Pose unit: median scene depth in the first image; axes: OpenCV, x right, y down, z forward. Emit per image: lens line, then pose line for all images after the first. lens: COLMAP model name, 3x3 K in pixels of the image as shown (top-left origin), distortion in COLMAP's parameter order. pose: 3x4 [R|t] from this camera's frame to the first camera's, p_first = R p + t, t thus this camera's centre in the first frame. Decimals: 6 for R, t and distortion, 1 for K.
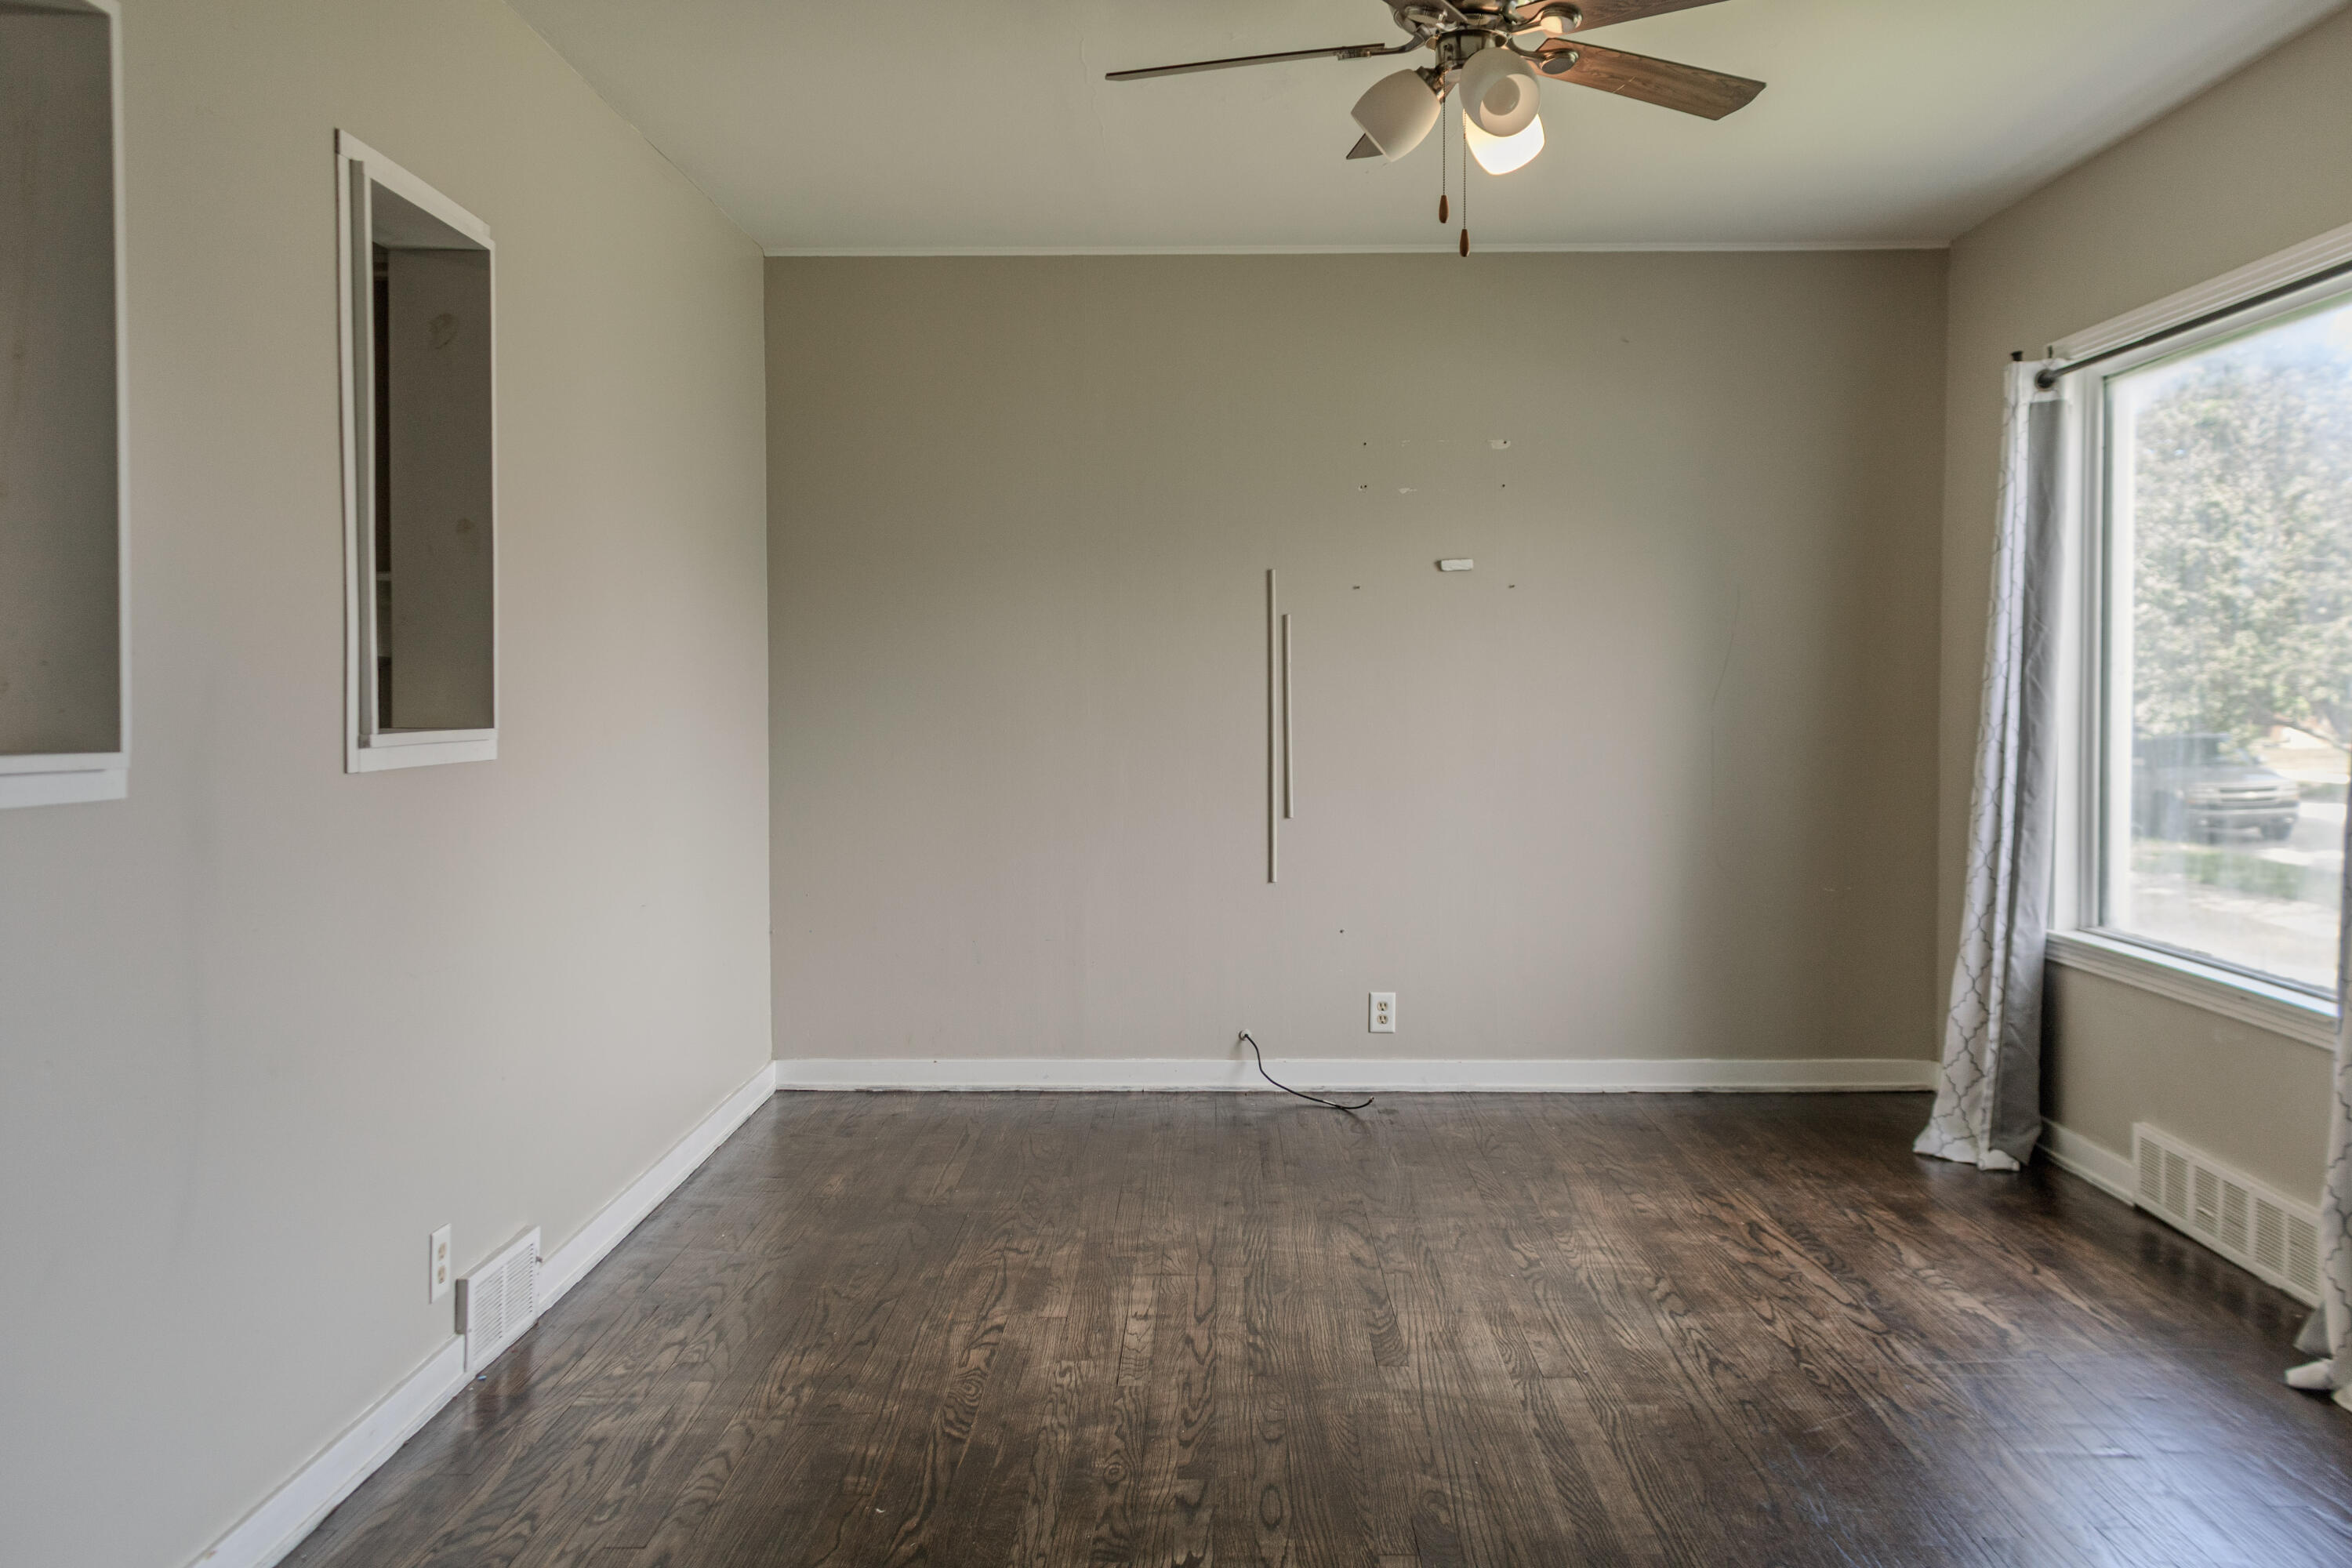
lens RADIAL K [[1947.7, 0, 1178.1], [0, 1947.7, 712.6], [0, 0, 1]] dist [-0.002288, -0.001749]
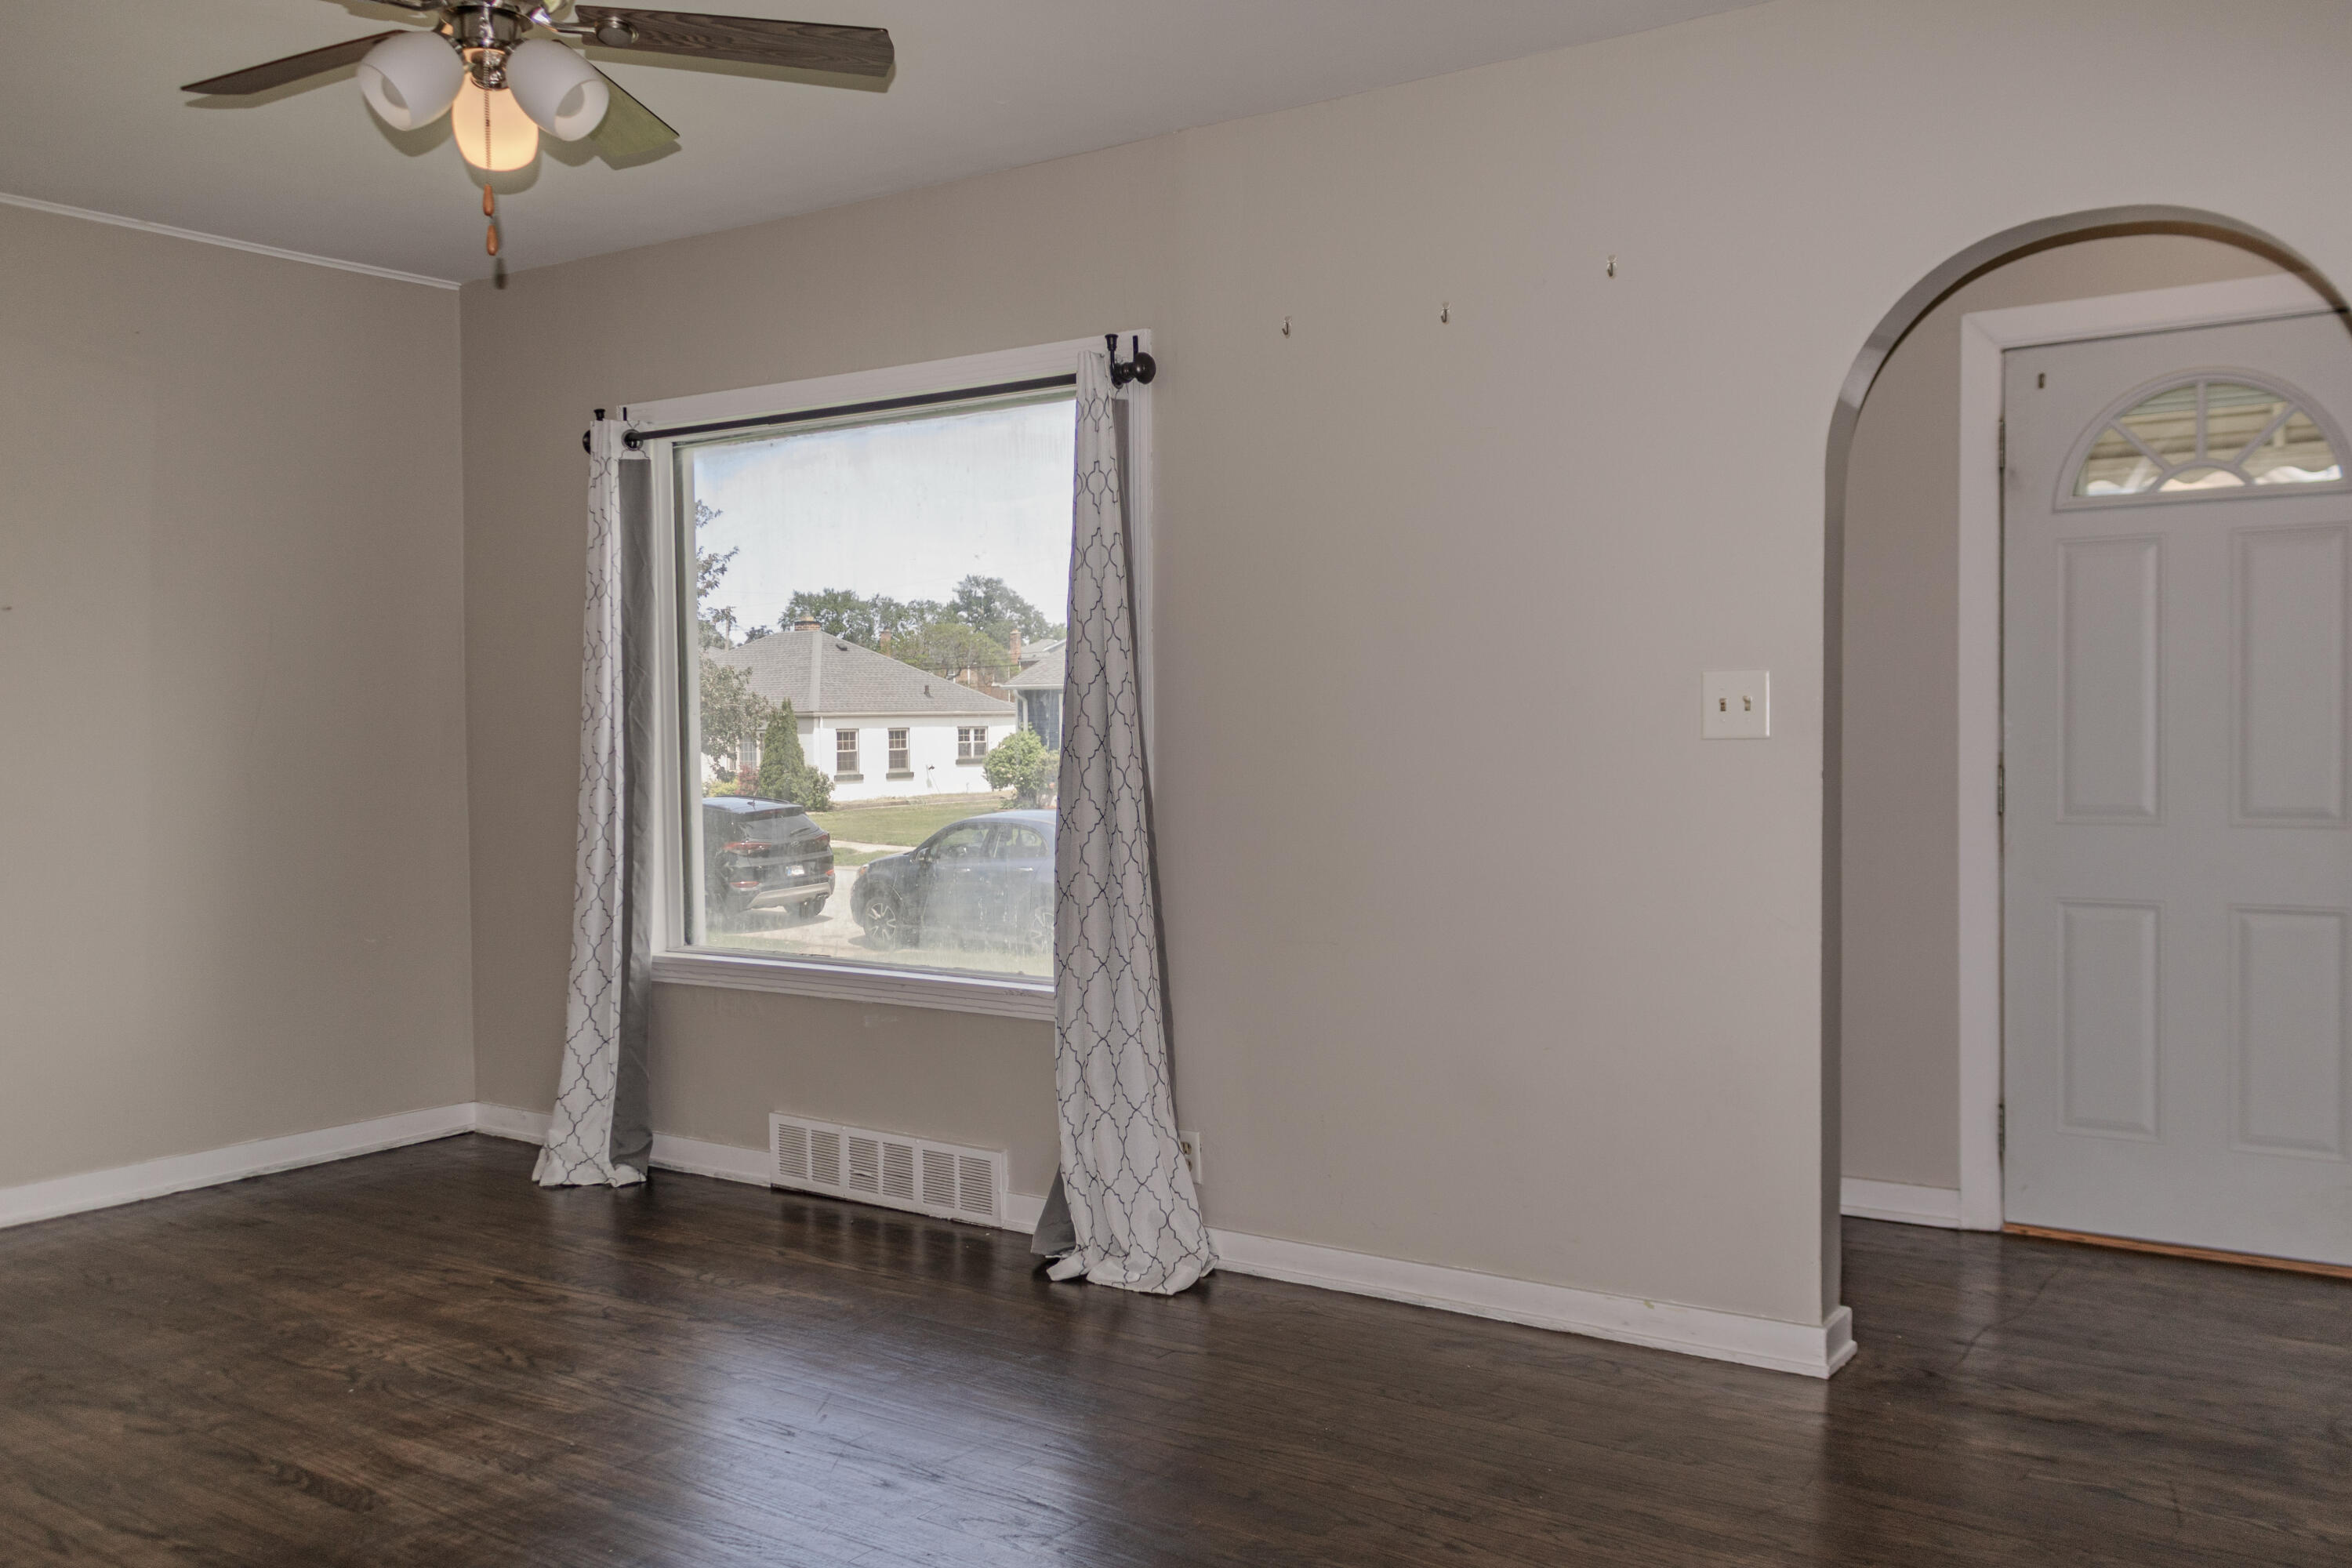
lens RADIAL K [[1936.1, 0, 1235.9], [0, 1936.1, 779.0], [0, 0, 1]] dist [-0.003797, 0.009555]
pose [[0.542751, -0.020033, 0.839655, -0.273432], [0.014380, 0.999791, 0.014558, 0.004449], [-0.839771, 0.004173, 0.542925, 0.149989]]
